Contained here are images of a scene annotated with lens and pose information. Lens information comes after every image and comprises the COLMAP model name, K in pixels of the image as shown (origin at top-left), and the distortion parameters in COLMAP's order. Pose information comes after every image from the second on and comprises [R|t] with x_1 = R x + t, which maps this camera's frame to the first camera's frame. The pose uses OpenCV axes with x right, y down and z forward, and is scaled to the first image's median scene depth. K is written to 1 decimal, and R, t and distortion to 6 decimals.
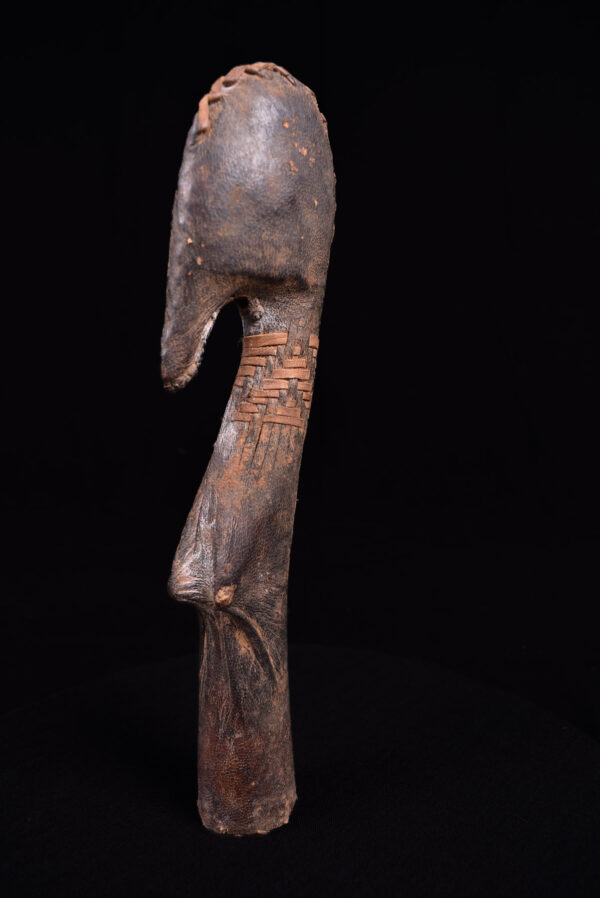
lens RADIAL K [[744.0, 0, 300.2], [0, 744.0, 446.9], [0, 0, 1]] dist [-0.077645, 0.016329]
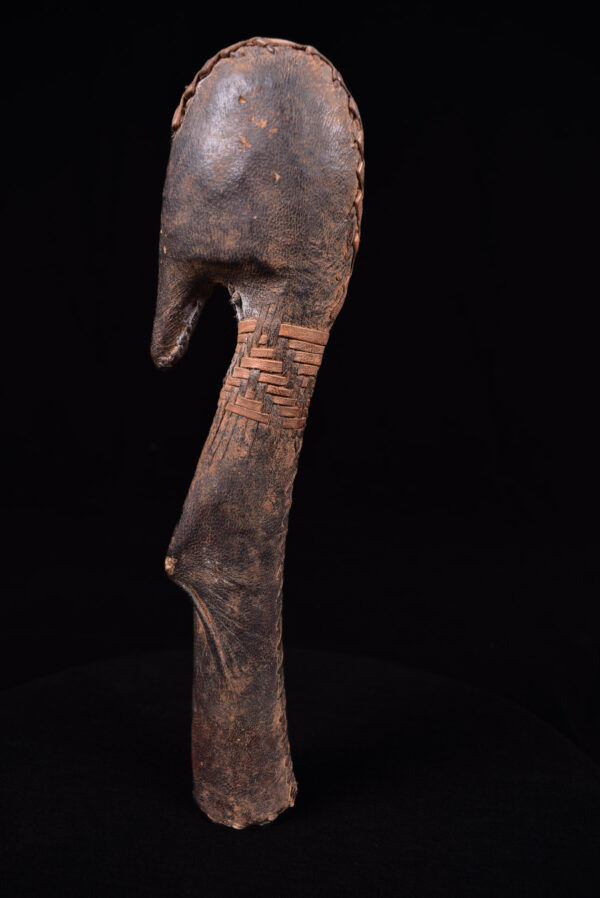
lens RADIAL K [[744.0, 0, 302.2], [0, 744.0, 446.0], [0, 0, 1]] dist [-0.077645, 0.016329]
pose [[0.509634, 0.162530, -0.844901, 0.844012], [-0.168431, 0.981842, 0.087277, -0.089506], [0.843744, 0.097828, 0.527755, 0.573928]]
